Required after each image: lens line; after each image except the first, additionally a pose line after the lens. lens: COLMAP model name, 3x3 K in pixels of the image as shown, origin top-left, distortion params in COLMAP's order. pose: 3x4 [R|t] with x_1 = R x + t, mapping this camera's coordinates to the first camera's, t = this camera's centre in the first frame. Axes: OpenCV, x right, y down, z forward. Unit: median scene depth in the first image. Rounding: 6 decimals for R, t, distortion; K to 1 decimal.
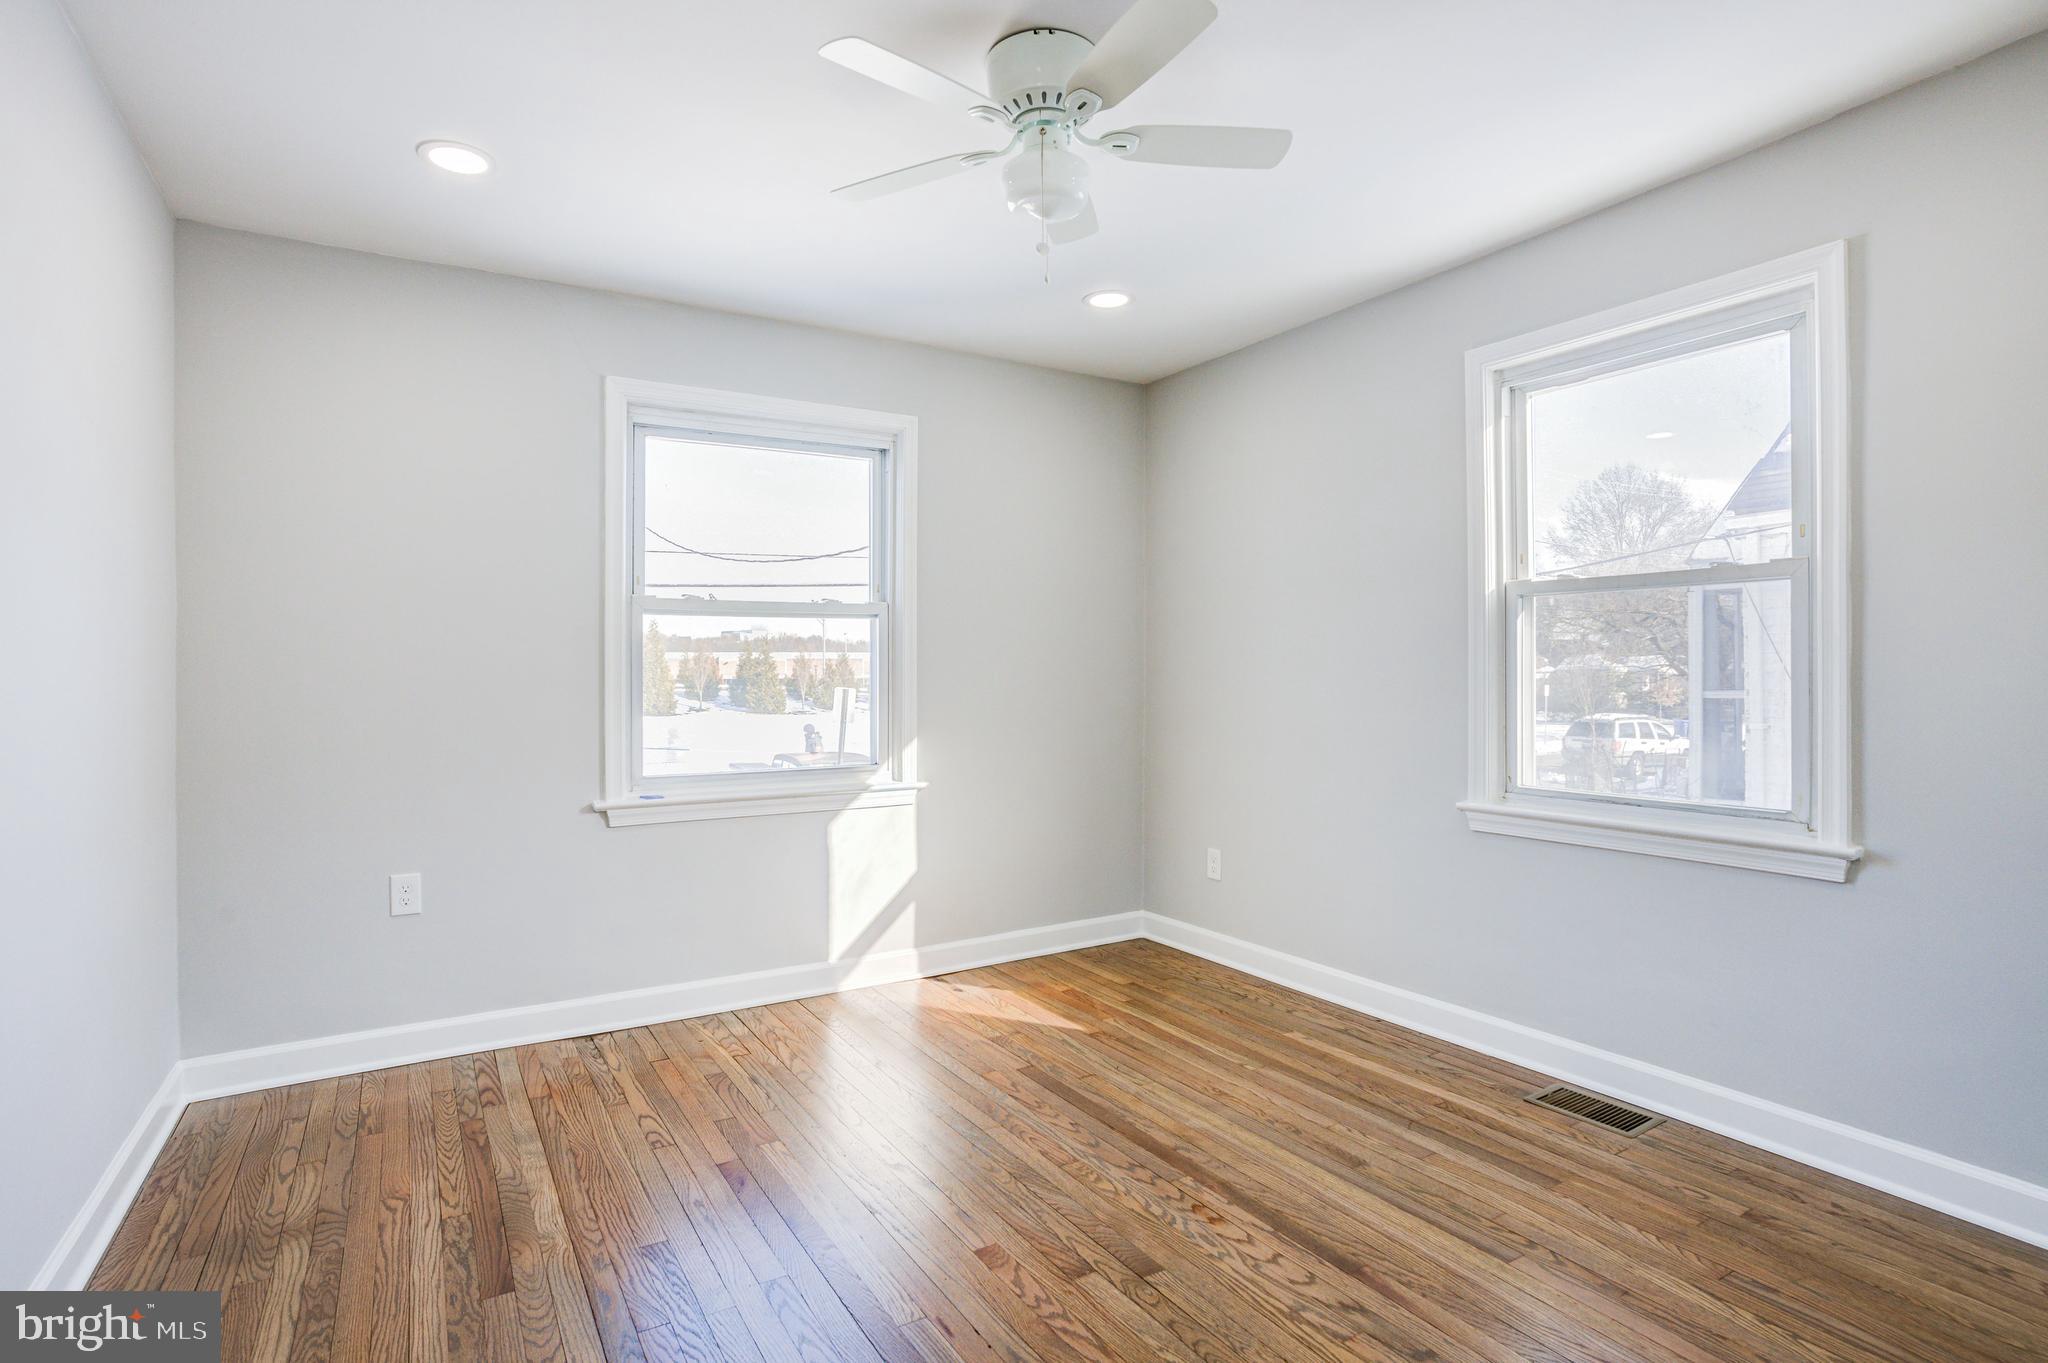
lens RADIAL K [[1023.4, 0, 1013.6], [0, 1023.4, 681.3], [0, 0, 1]] dist [-0.065089, 0.036098]
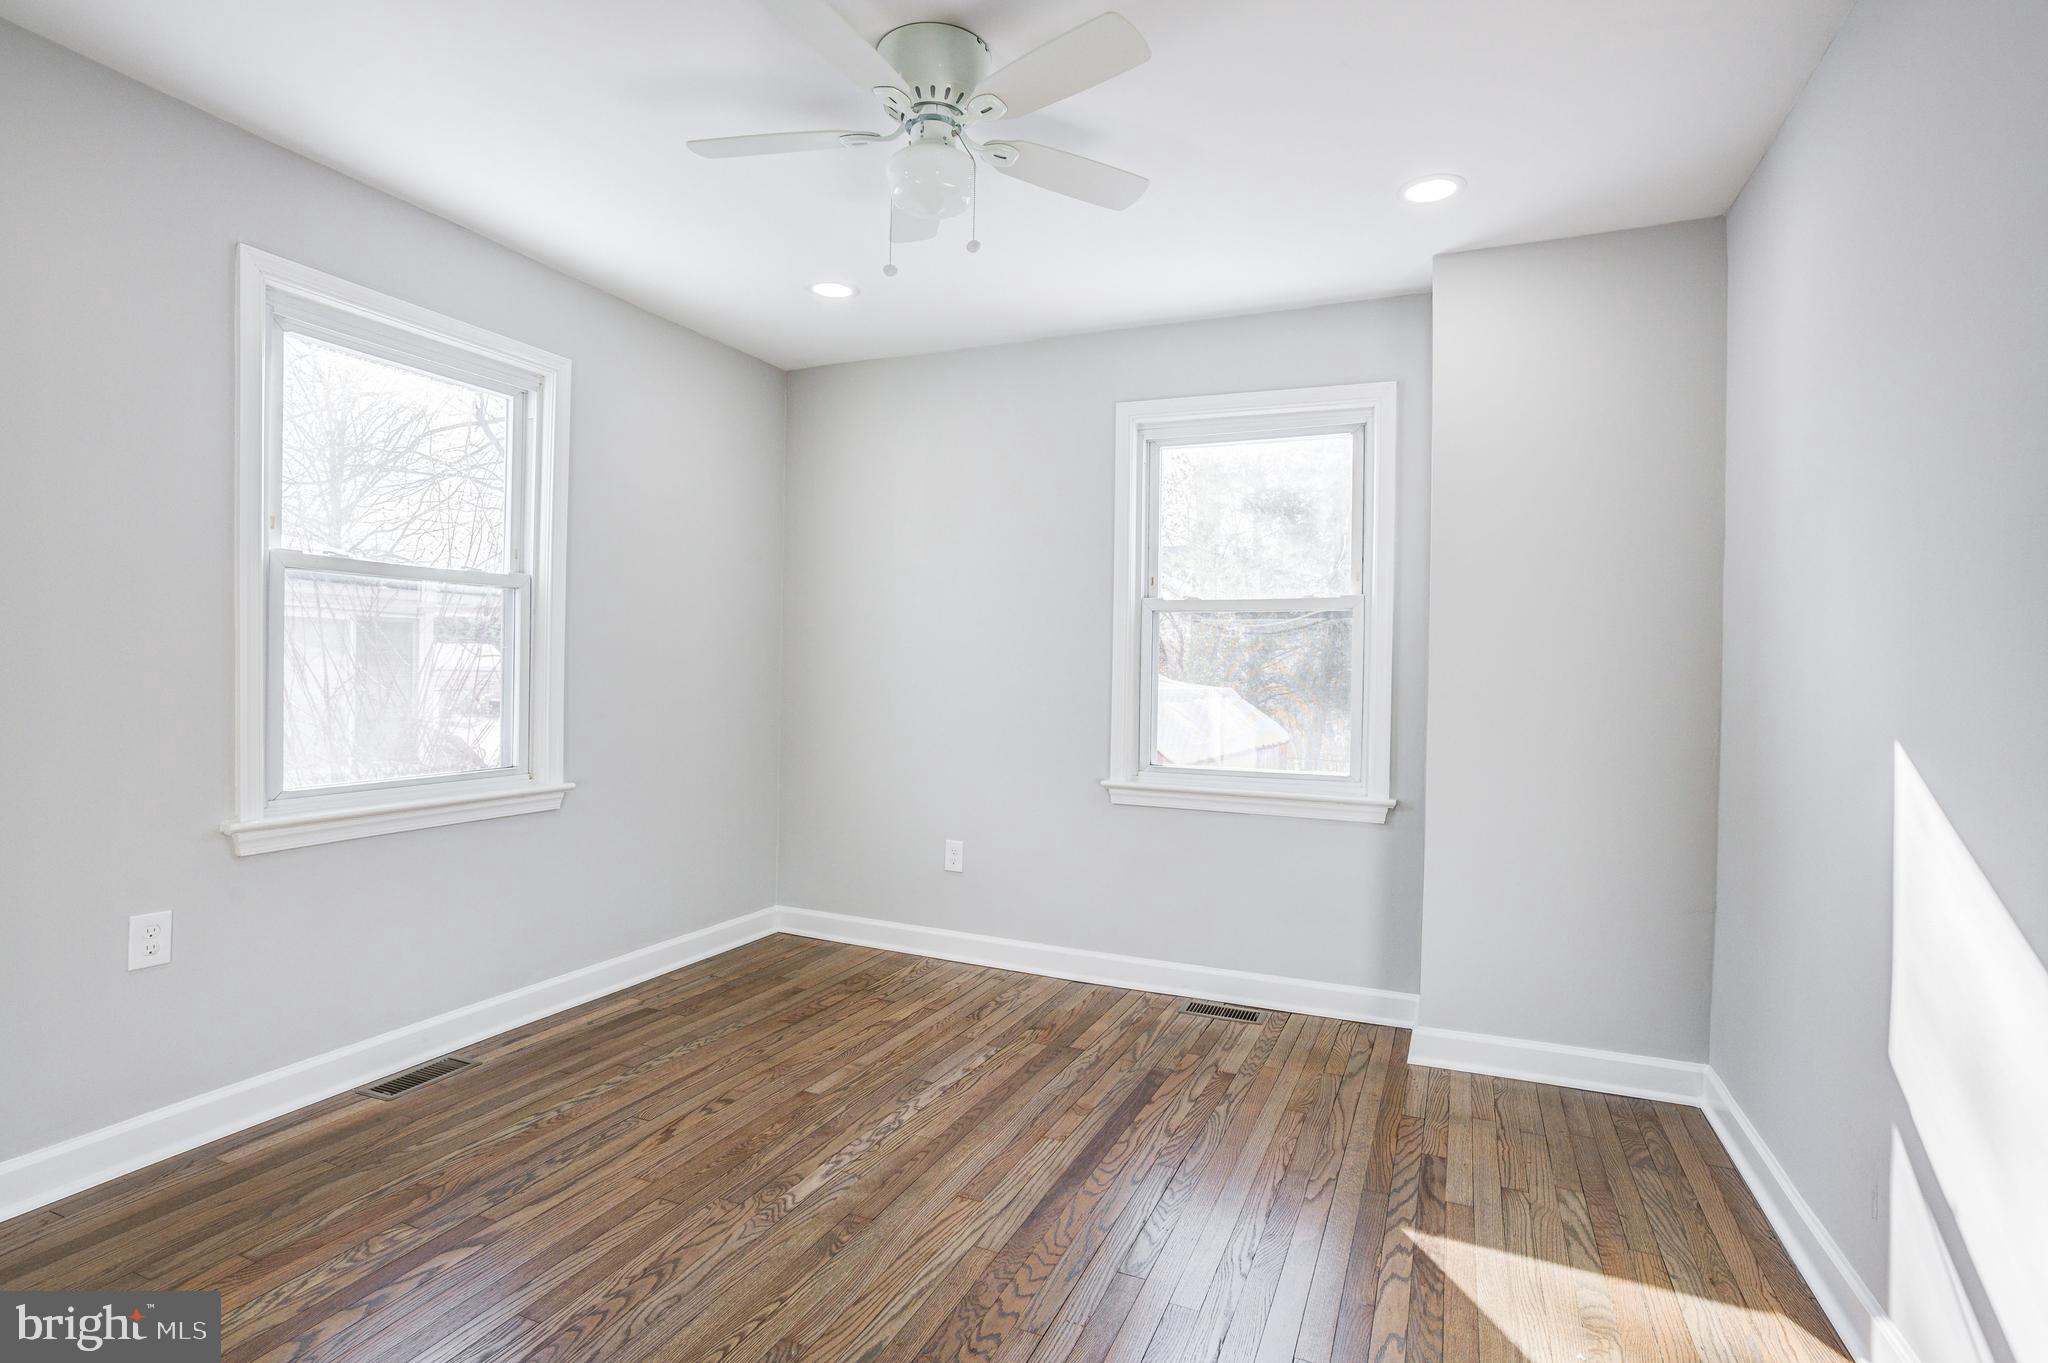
lens RADIAL K [[1023.4, 0, 1013.6], [0, 1023.4, 681.3], [0, 0, 1]] dist [-0.065089, 0.036098]
pose [[0.807602, 0.018926, 0.589424, -0.499556], [-0.021675, 0.999762, -0.002404, 0.009777], [-0.589329, -0.010835, 0.807821, 0.124065]]
